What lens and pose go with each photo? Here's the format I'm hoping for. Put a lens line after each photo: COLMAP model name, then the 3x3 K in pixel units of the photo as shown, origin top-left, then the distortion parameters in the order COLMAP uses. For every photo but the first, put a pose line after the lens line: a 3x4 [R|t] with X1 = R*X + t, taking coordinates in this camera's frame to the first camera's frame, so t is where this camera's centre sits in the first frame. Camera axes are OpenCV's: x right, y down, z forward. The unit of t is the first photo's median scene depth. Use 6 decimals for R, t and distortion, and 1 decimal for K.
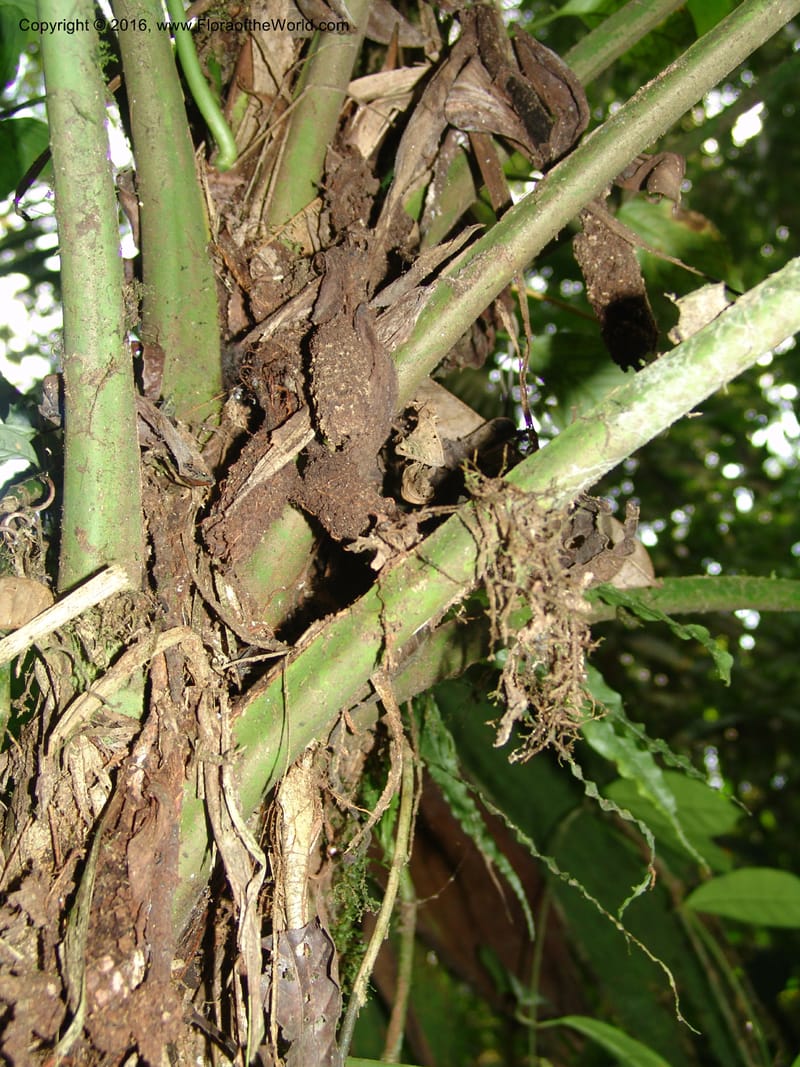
lens RADIAL K [[1375.6, 0, 360.9], [0, 1375.6, 532.4], [0, 0, 1]] dist [-0.092445, 0.073931]
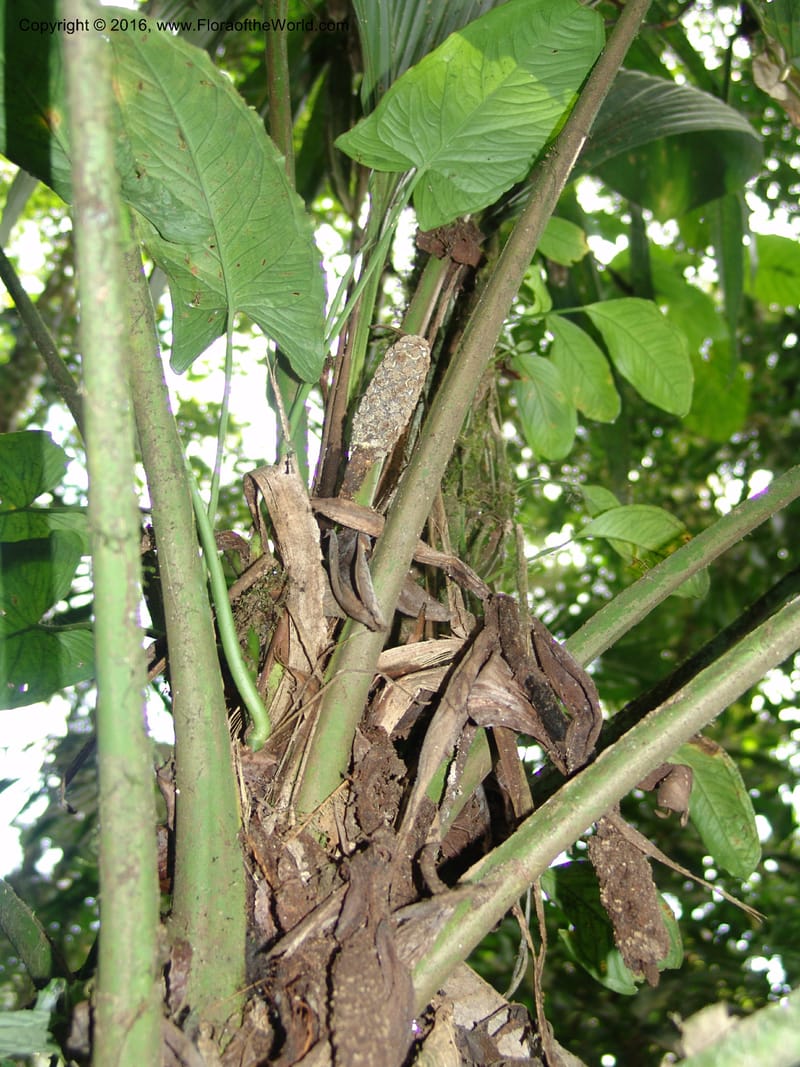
lens RADIAL K [[1375.6, 0, 360.9], [0, 1375.6, 532.4], [0, 0, 1]] dist [-0.092445, 0.073931]
pose [[0.999342, 0.030007, -0.020353, -0.003697], [-0.034396, 0.962144, -0.270362, -0.149089], [0.011469, 0.270884, 0.962544, -0.071458]]
